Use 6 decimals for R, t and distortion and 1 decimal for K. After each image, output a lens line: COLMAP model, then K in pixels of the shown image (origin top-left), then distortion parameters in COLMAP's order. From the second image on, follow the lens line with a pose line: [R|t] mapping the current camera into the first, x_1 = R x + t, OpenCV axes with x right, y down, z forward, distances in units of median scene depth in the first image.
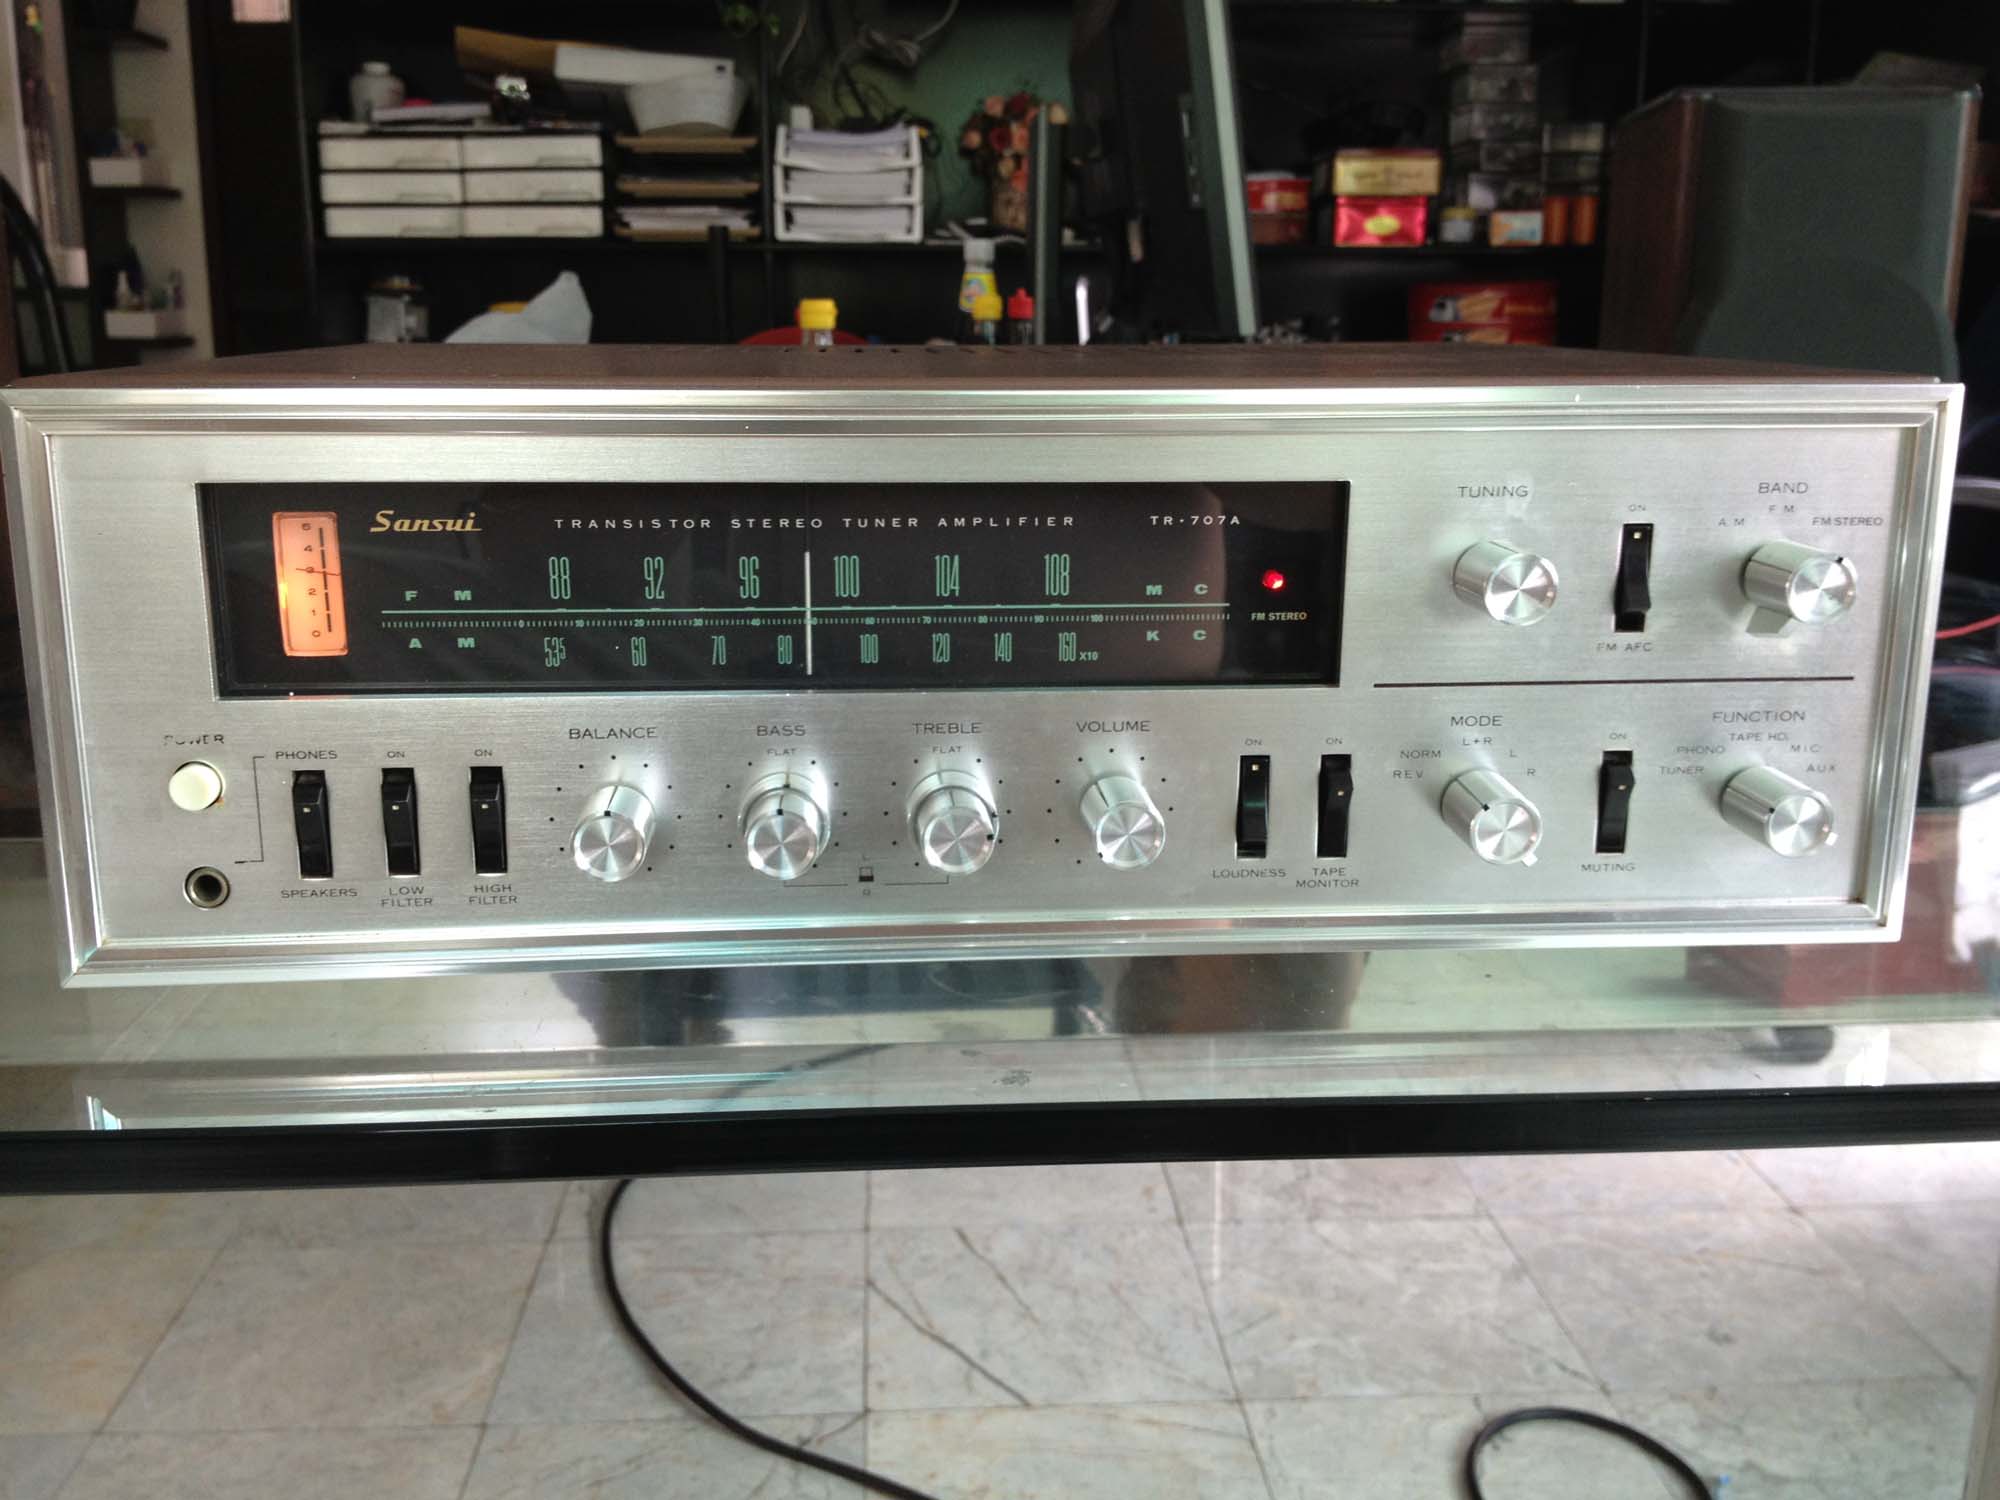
lens RADIAL K [[1981.6, 0, 1000.0], [0, 1981.6, 750.0], [0, 0, 1]] dist [0.156623, -0.440530]
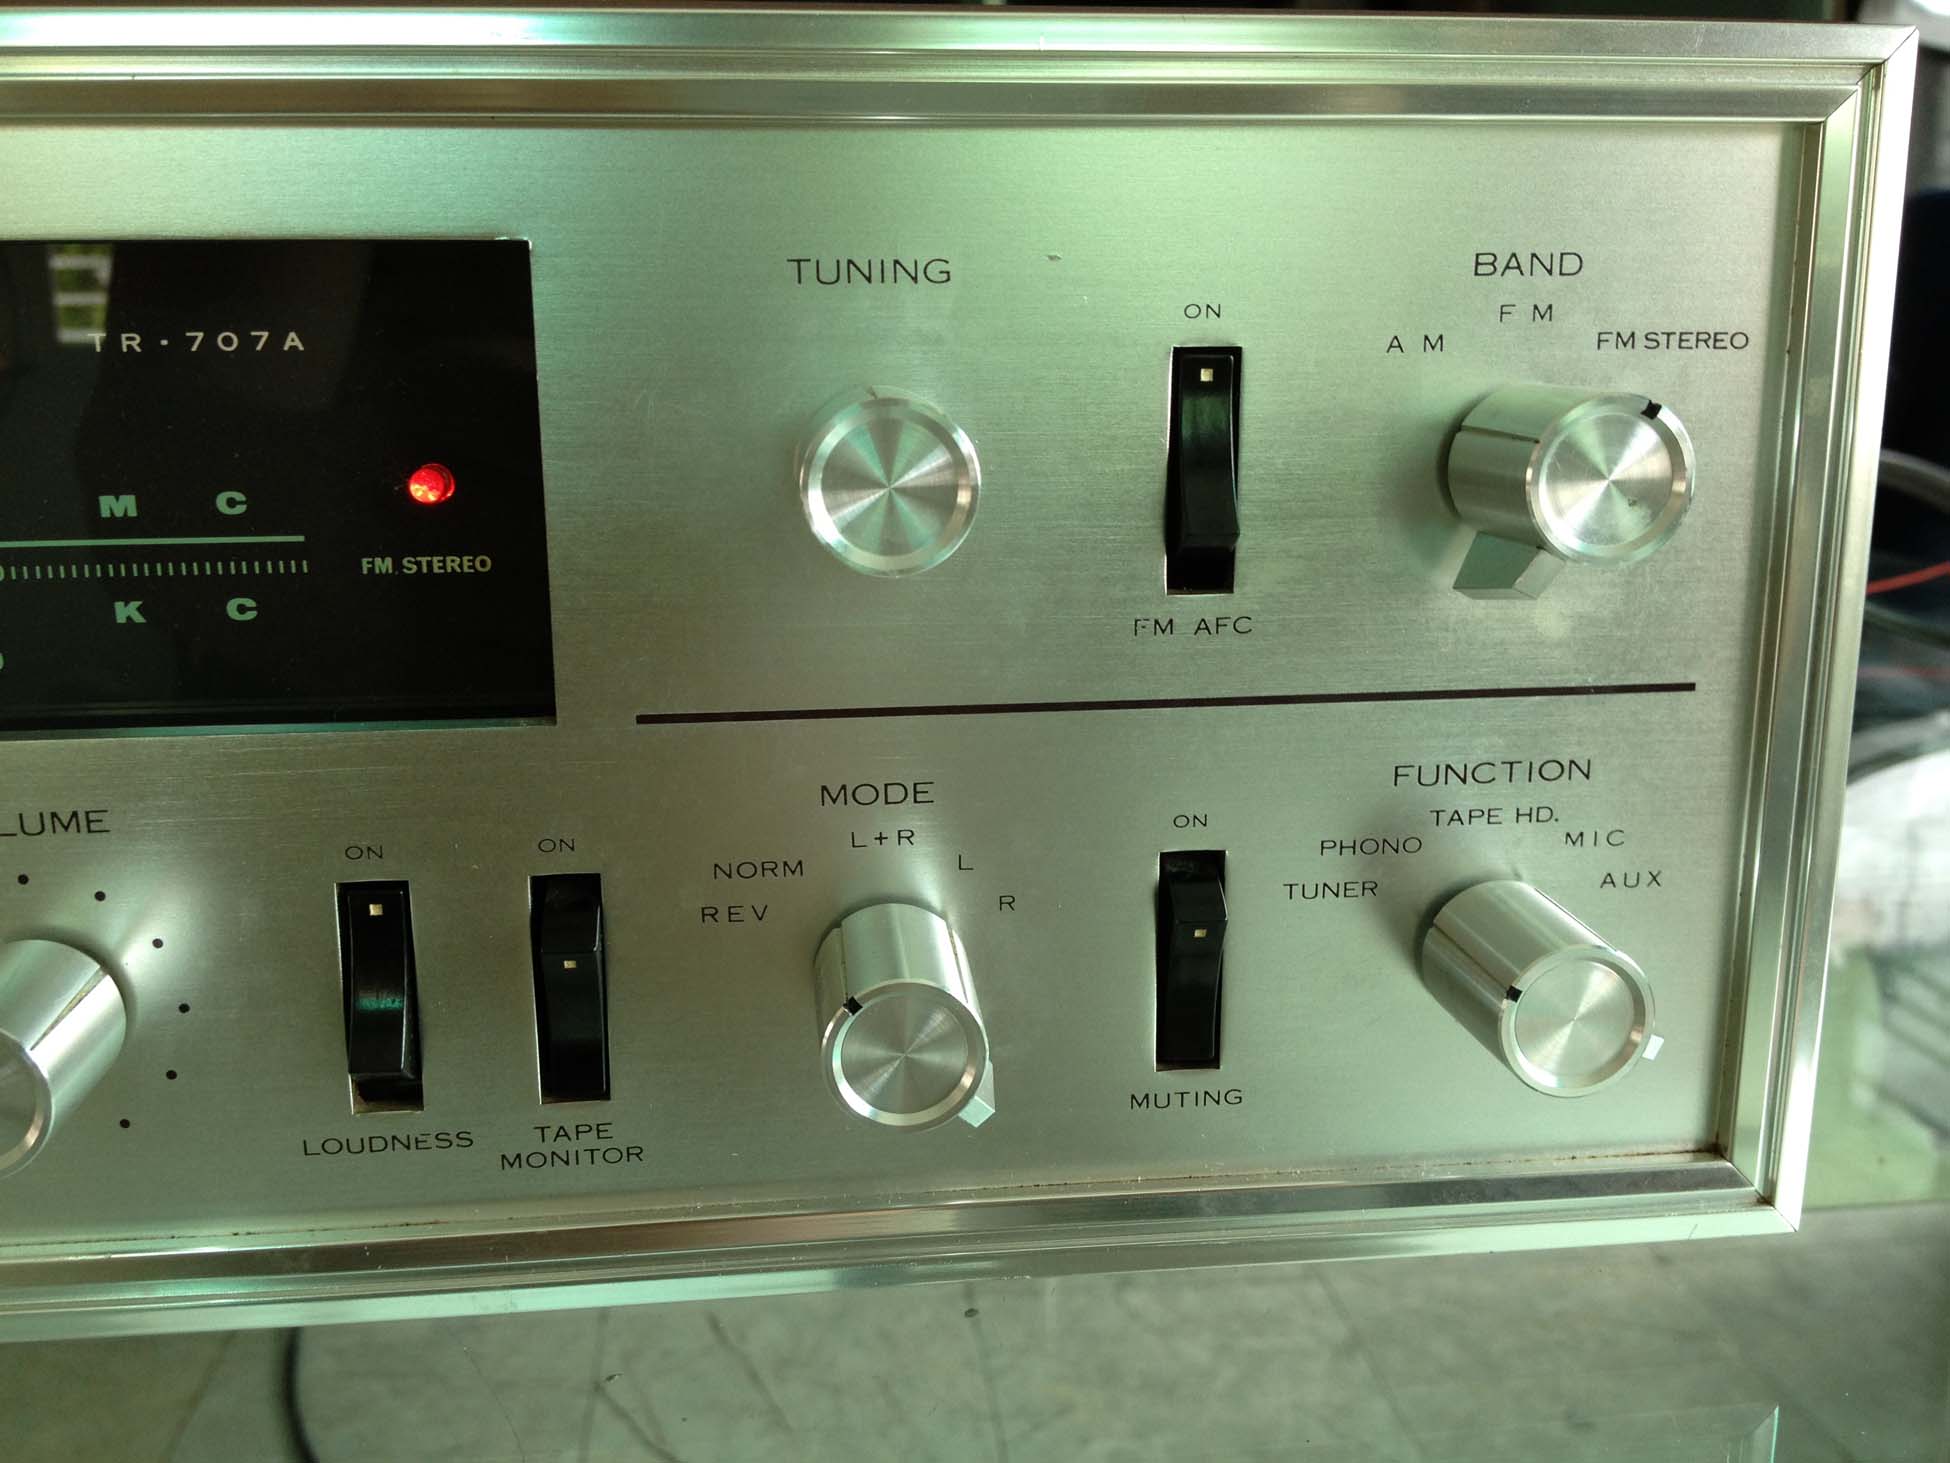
lens RADIAL K [[1942.4, 0, 977.1], [0, 1942.4, 699.6], [0, 0, 1]] dist [0.141388, -0.401702]
pose [[0.999000, -0.015664, 0.041872, 0.068273], [0.016467, 0.999685, -0.018914, -0.007607], [-0.041563, 0.019585, 0.998944, 0.157350]]
